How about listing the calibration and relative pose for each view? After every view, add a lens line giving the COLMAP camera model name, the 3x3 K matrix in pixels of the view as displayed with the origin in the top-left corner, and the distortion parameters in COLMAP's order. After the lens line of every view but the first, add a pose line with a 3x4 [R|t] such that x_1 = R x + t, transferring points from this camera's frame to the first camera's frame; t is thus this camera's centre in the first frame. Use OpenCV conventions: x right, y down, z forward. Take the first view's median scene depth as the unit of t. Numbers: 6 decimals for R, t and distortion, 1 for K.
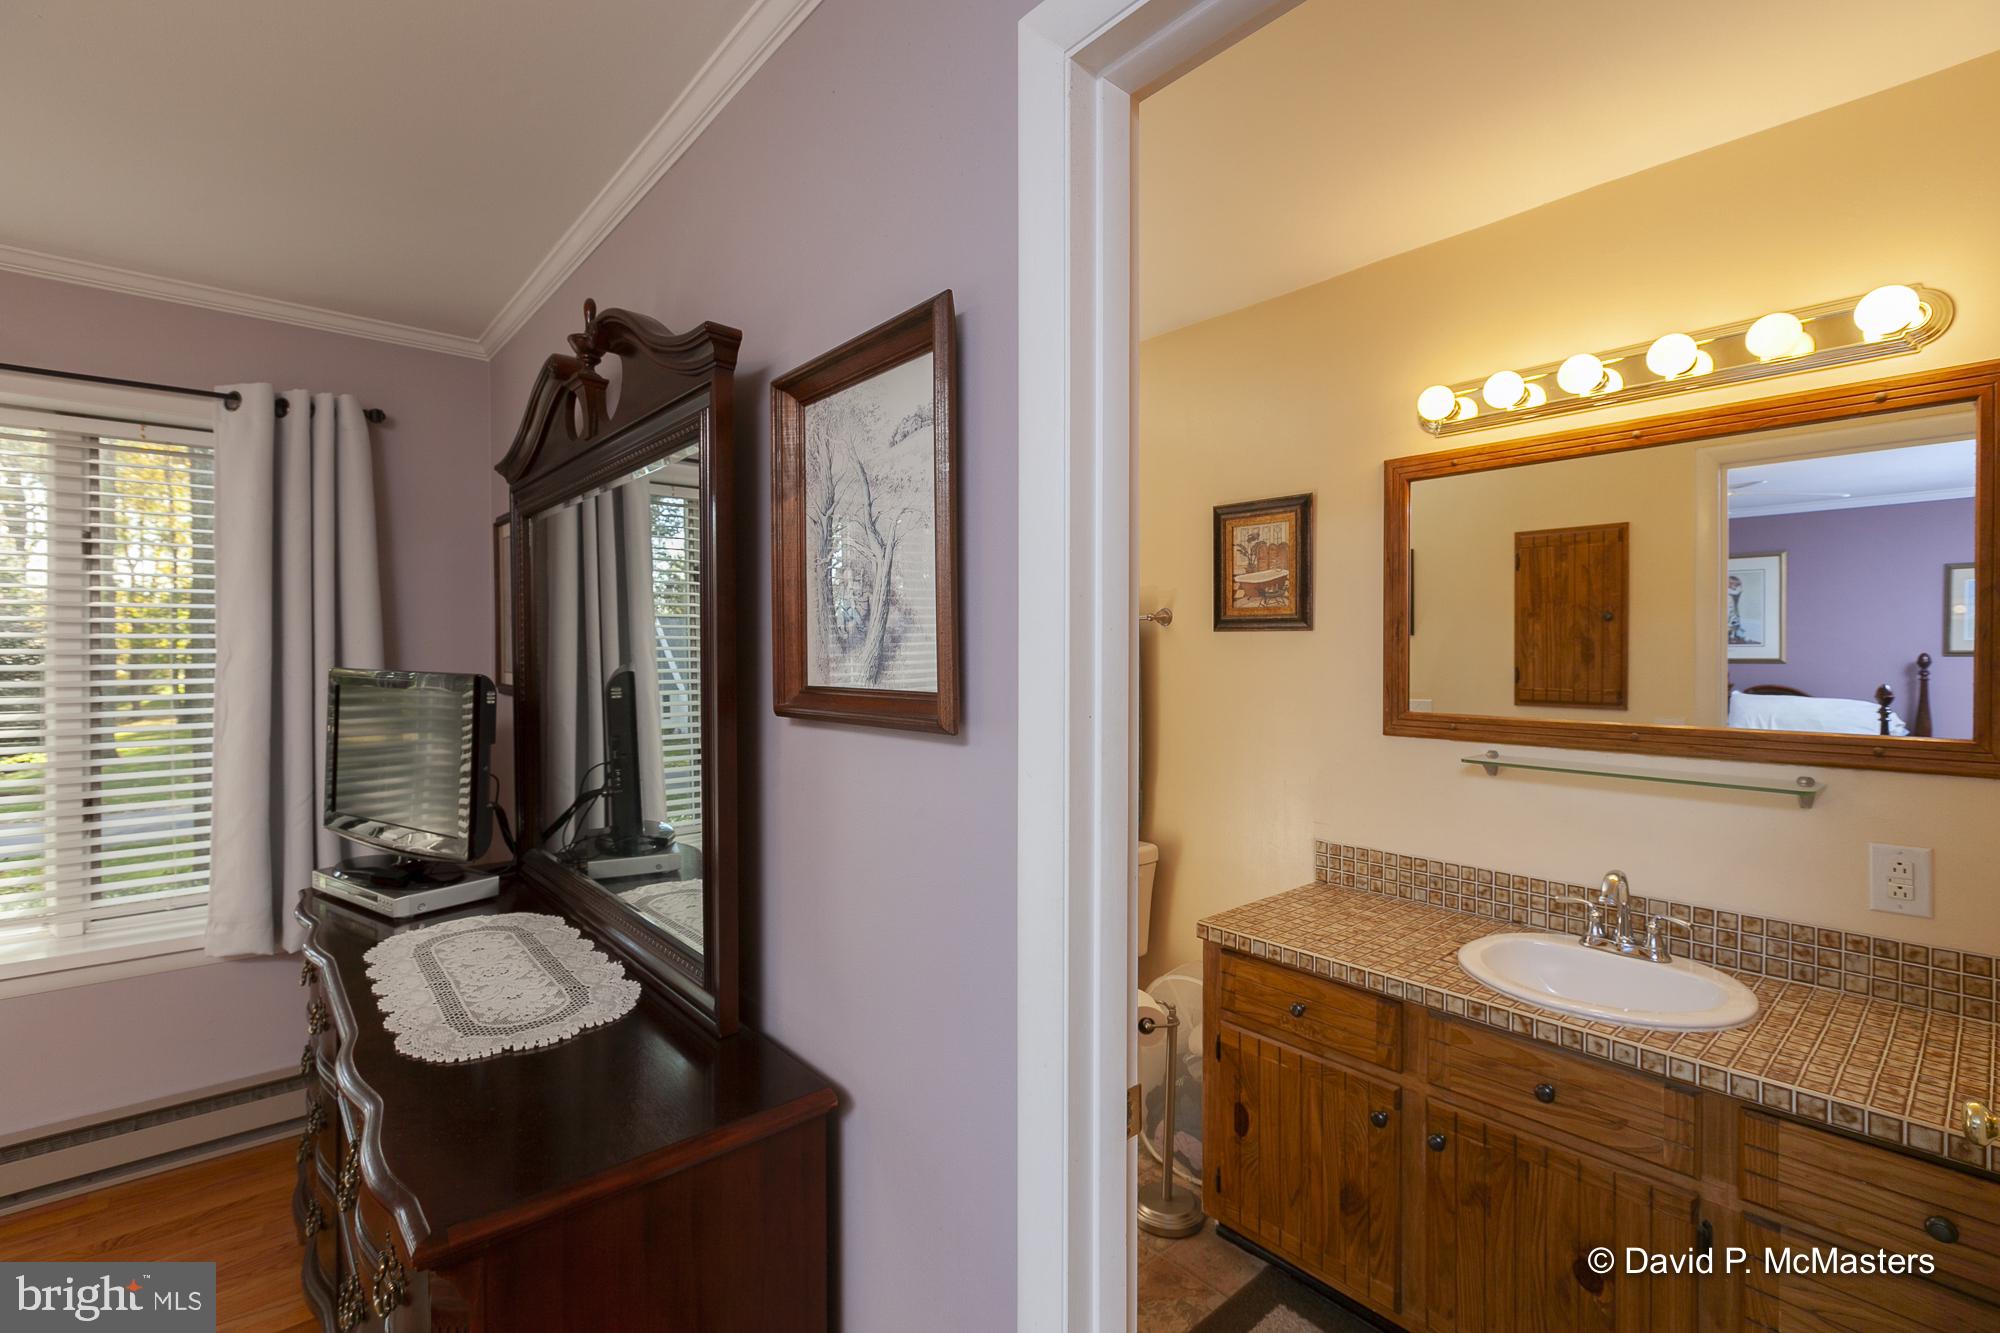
lens RADIAL K [[911.2, 0, 987.5], [0, 911.2, 656.1], [0, 0, 1]] dist [0.000321, -0.001828]
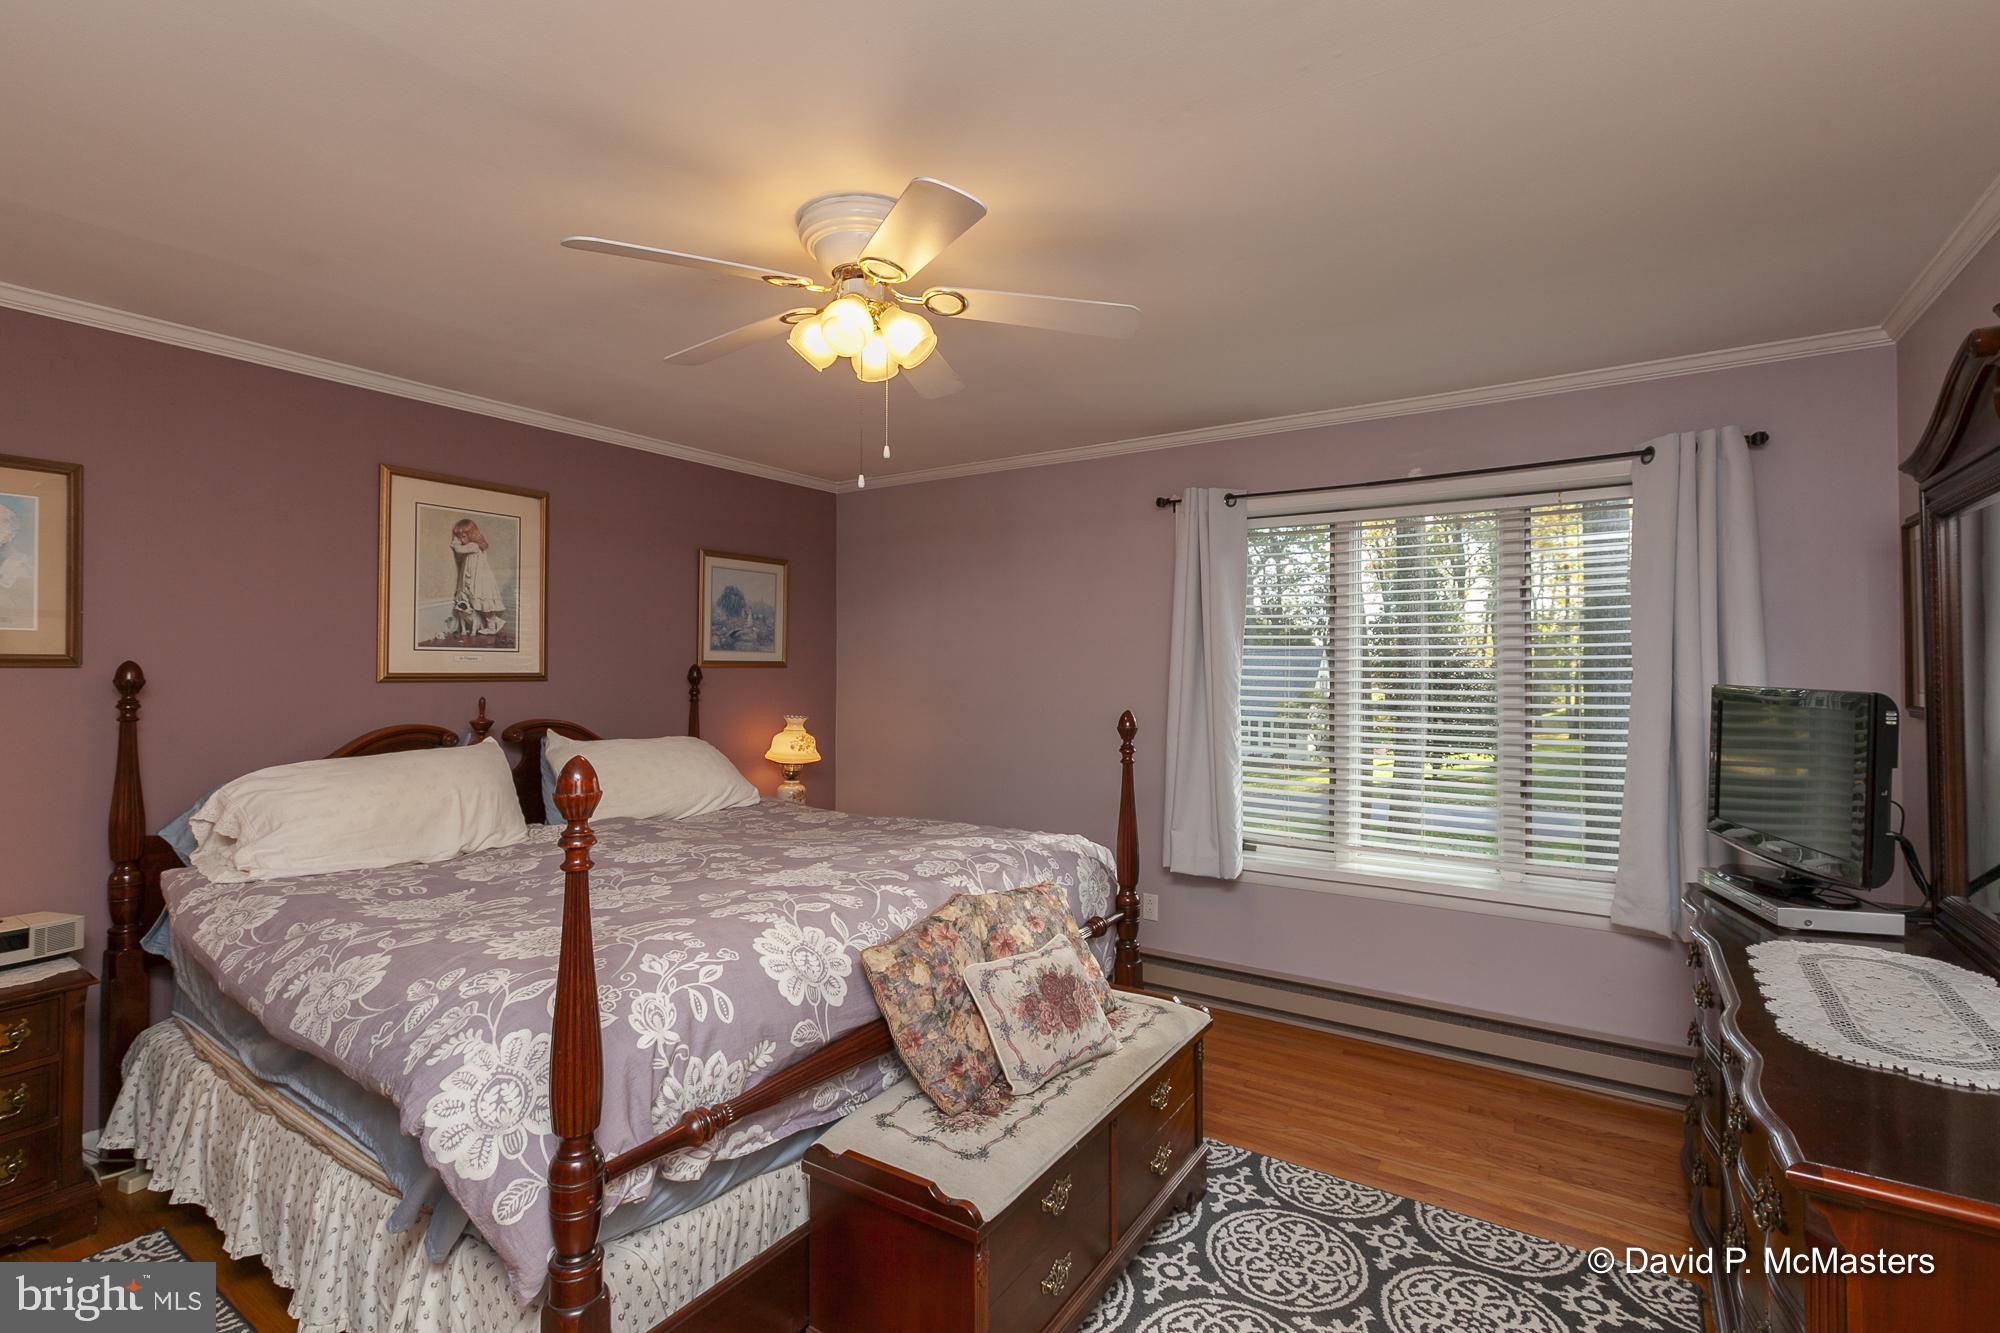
lens RADIAL K [[911.2, 0, 984.7], [0, 911.2, 657.3], [0, 0, 1]] dist [0.000321, -0.001828]
pose [[0.268943, -0.011969, -0.963082, 0.116915], [-0.007283, 0.999869, -0.014460, 0.003460], [0.963129, 0.010903, 0.268821, -0.165760]]
